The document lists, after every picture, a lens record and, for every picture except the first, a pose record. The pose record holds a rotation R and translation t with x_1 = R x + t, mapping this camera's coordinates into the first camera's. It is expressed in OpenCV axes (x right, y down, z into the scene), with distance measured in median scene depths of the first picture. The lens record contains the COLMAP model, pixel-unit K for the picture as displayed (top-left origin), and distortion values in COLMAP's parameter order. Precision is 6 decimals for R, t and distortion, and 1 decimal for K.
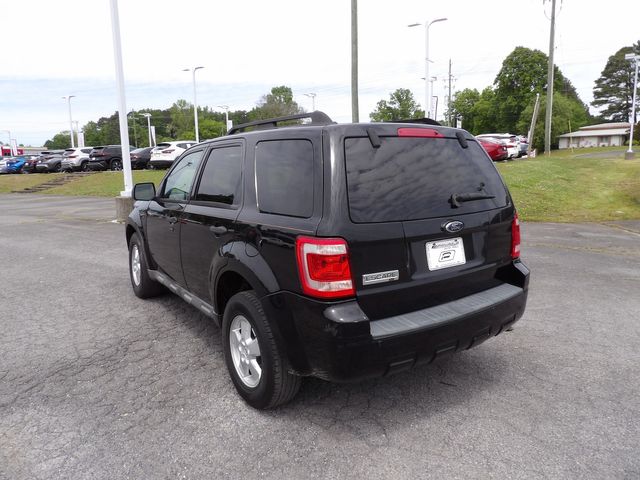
lens RADIAL K [[448.2, 0, 320.5], [0, 448.2, 230.9], [0, 0, 1]] dist [-0.018084, 0.024753]
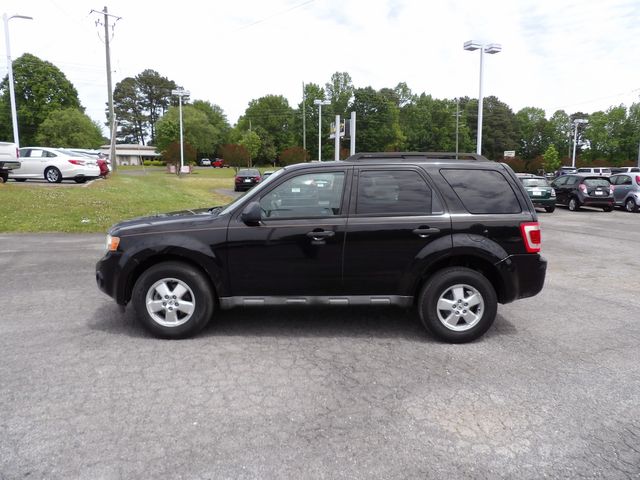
lens RADIAL K [[448.2, 0, 320.4], [0, 448.2, 234.6], [0, 0, 1]] dist [-0.018084, 0.024753]
pose [[0.553599, -0.089292, 0.827983, -1.313047], [0.112338, 0.993155, 0.031994, -0.062303], [-0.825172, 0.075302, 0.559840, 0.414861]]
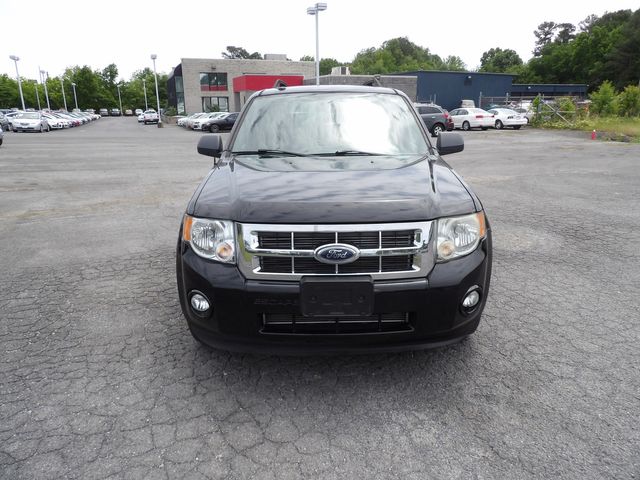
lens RADIAL K [[448.2, 0, 325.2], [0, 448.2, 236.4], [0, 0, 1]] dist [-0.018084, 0.024753]
pose [[-0.814233, -0.138090, 0.563875, -0.832762], [0.107733, 0.918485, 0.380498, -0.326047], [-0.570454, 0.370562, -0.732984, 2.159951]]
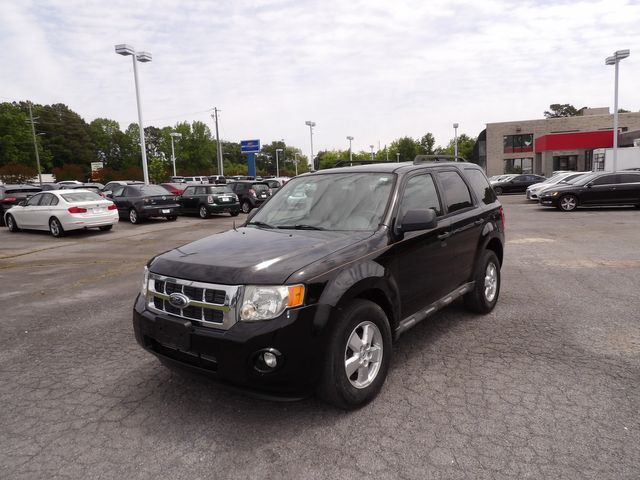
lens RADIAL K [[448.2, 0, 325.5], [0, 448.2, 238.9], [0, 0, 1]] dist [-0.018084, 0.024753]
pose [[-0.287421, -0.098039, 0.952774, -1.362943], [0.193052, 0.968403, 0.157884, -0.262004], [-0.938147, 0.229314, -0.259413, 1.651028]]
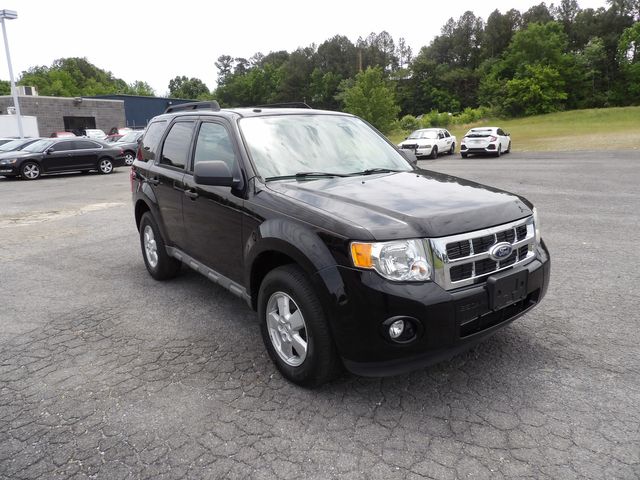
lens RADIAL K [[448.2, 0, 321.4], [0, 448.2, 236.0], [0, 0, 1]] dist [-0.018084, 0.024753]
pose [[-0.999438, 0.033499, -0.001106, -0.229019], [0.030638, 0.926474, 0.375109, -0.366127], [0.013591, 0.374865, -0.926980, 2.350595]]
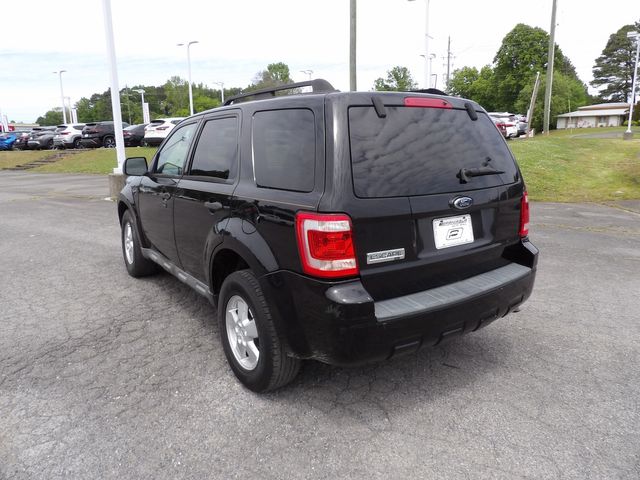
lens RADIAL K [[448.2, 0, 320.7], [0, 448.2, 231.2], [0, 0, 1]] dist [-0.018084, 0.024753]
pose [[0.999951, 0.003742, 0.009120, -0.007330], [-0.004160, 0.998922, 0.046244, 0.005493], [-0.008937, -0.046280, 0.998889, 0.039901]]
